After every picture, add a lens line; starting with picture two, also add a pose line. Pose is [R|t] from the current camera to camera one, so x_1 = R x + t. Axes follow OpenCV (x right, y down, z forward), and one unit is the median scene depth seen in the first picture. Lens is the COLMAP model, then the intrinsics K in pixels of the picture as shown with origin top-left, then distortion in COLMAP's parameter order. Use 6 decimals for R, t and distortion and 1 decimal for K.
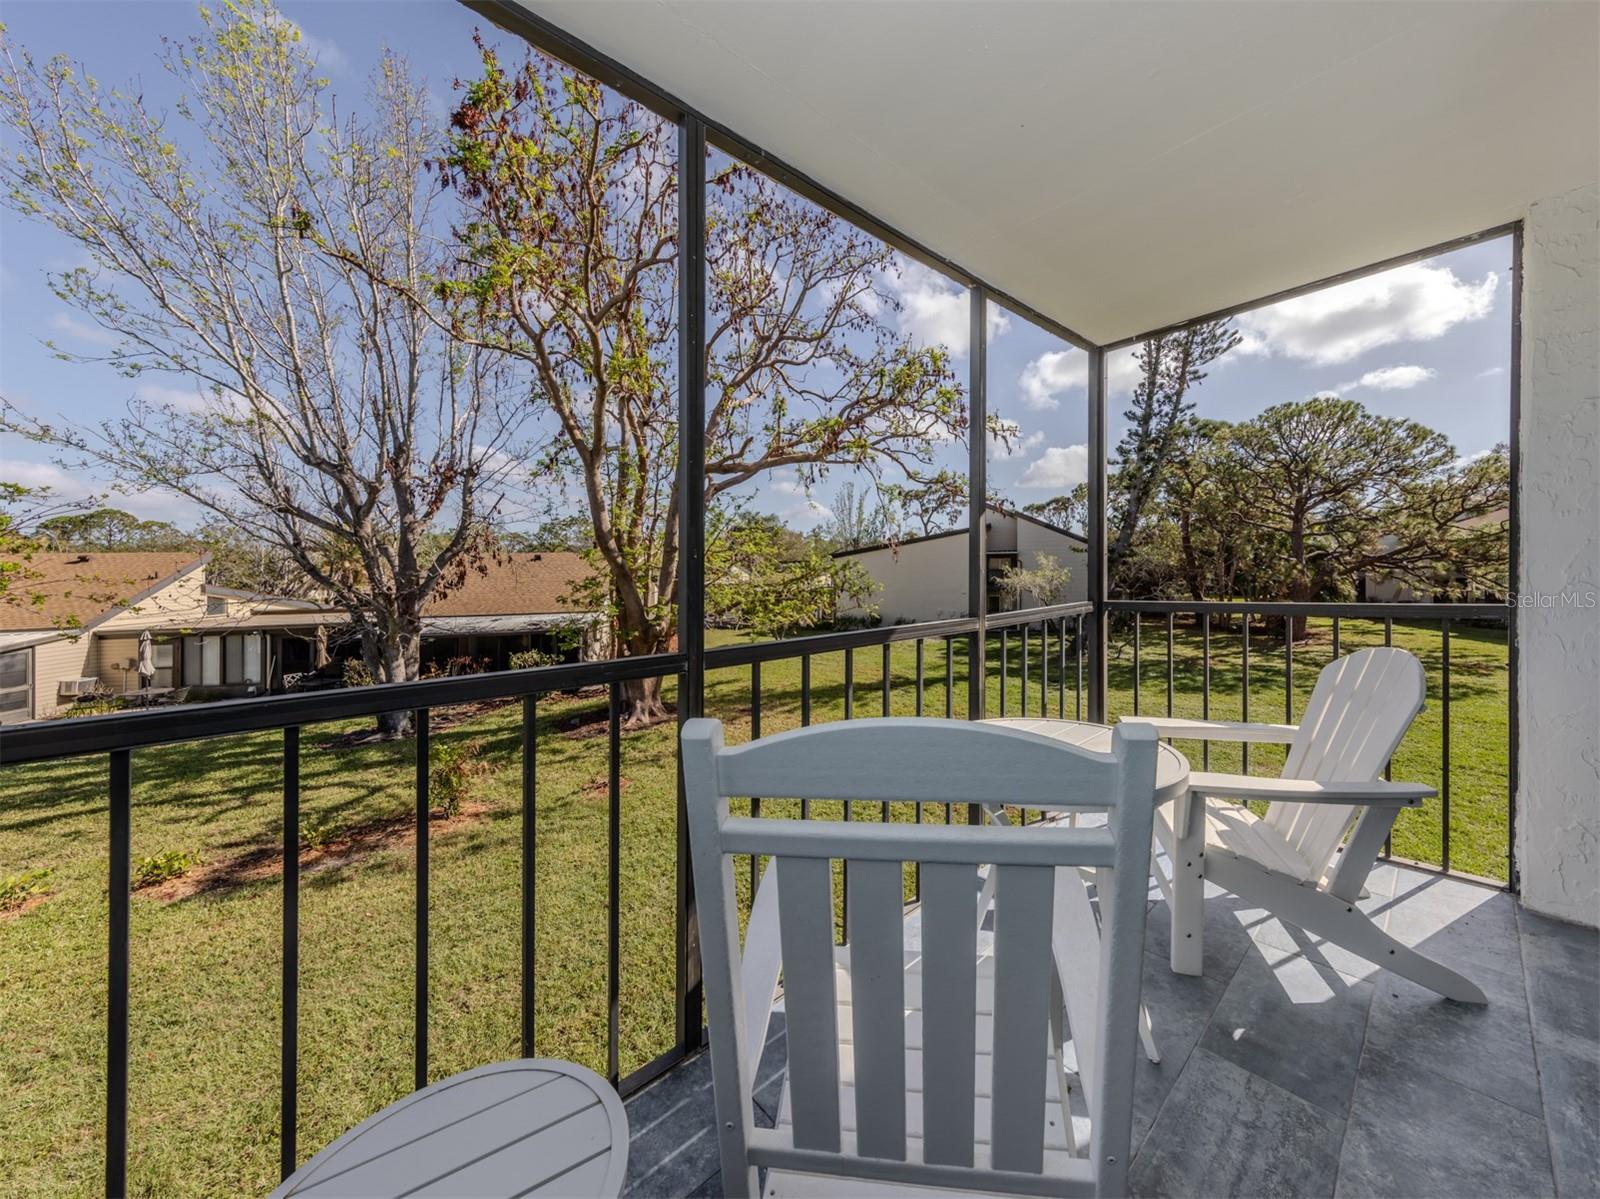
lens RADIAL K [[580.5, 0, 859.0], [0, 580.5, 566.3], [0, 0, 1]] dist [0.014762, 0.000014]
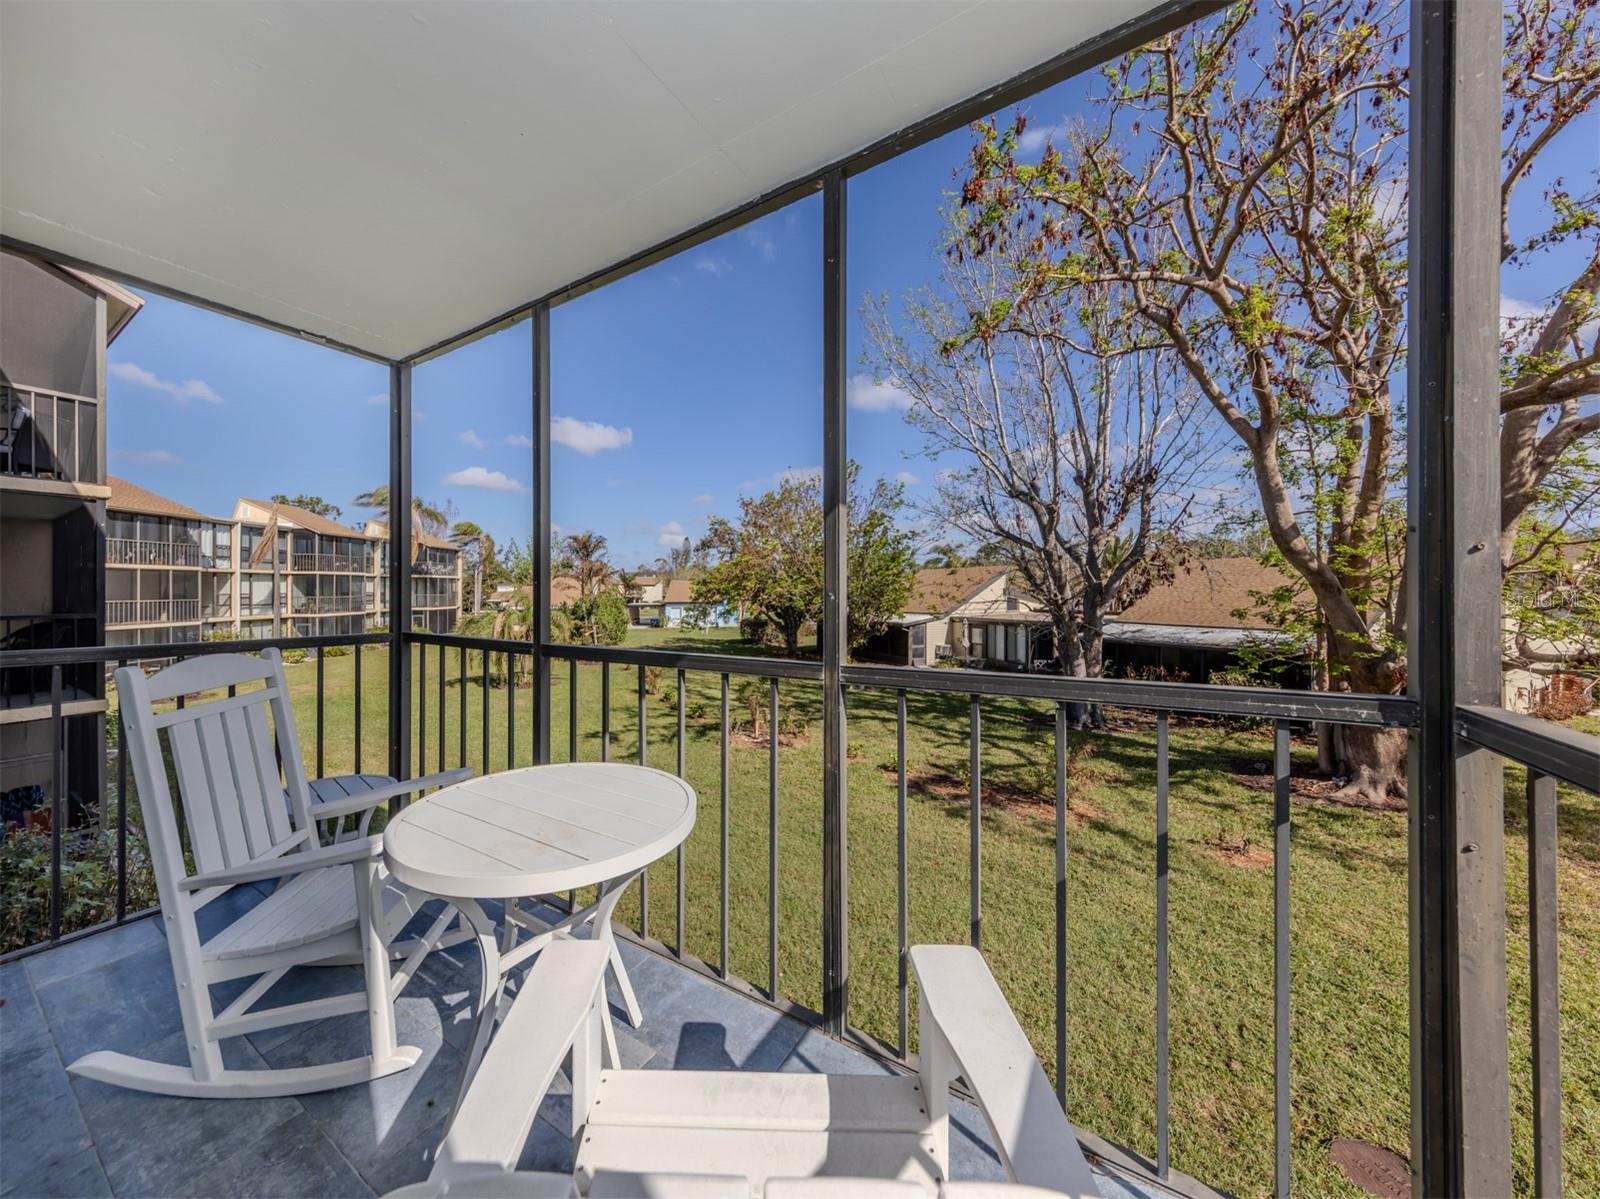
lens RADIAL K [[566.9, 0, 733.7], [0, 566.9, 586.9], [0, 0, 1]] dist [0.002537, 0.000097]
pose [[0.203447, 0.011909, -0.979014, 0.127973], [0.013689, 0.999794, 0.015006, -0.004021], [0.978990, -0.016455, 0.203242, 0.124523]]
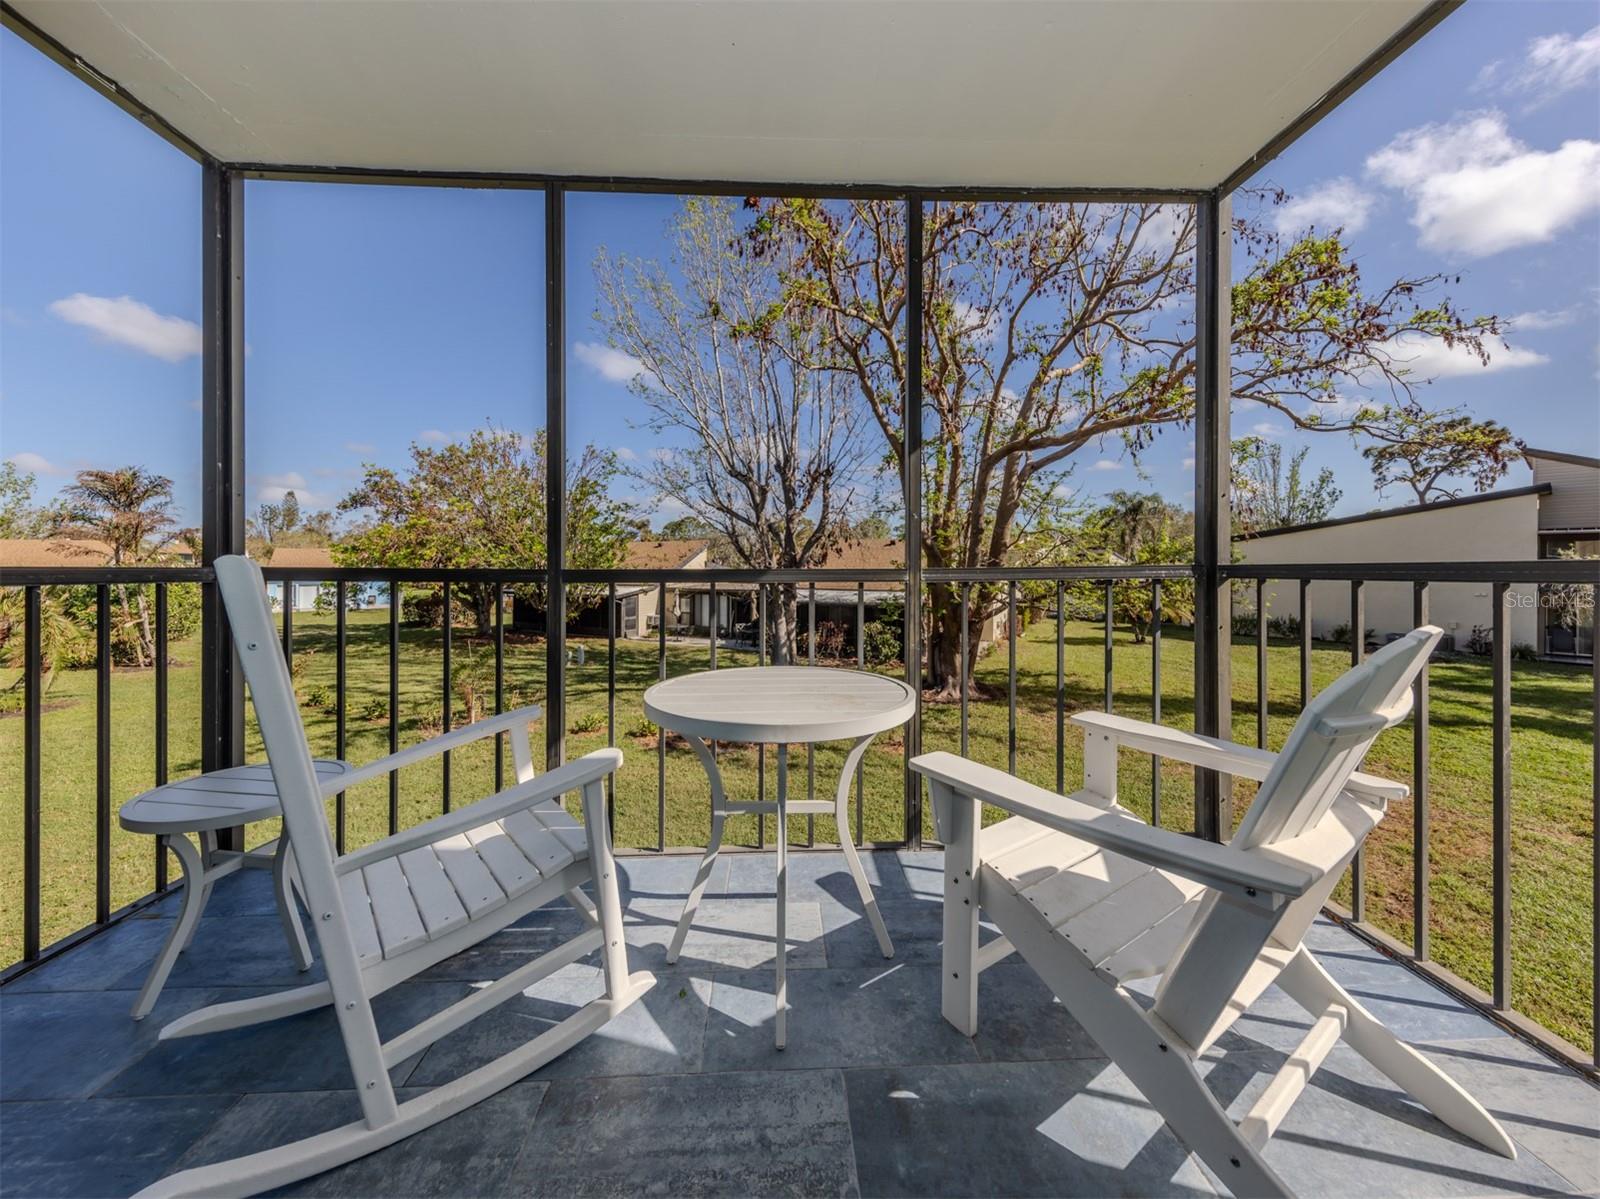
lens RADIAL K [[580.1, 0, 799.6], [0, 580.1, 562.4], [0, 0, 1]] dist [0.008140, -0.000064]
pose [[0.752602, 0.015737, -0.658288, 0.100837], [-0.006254, 0.999840, 0.016751, 0.009194], [0.658446, -0.008490, 0.752580, 0.034295]]
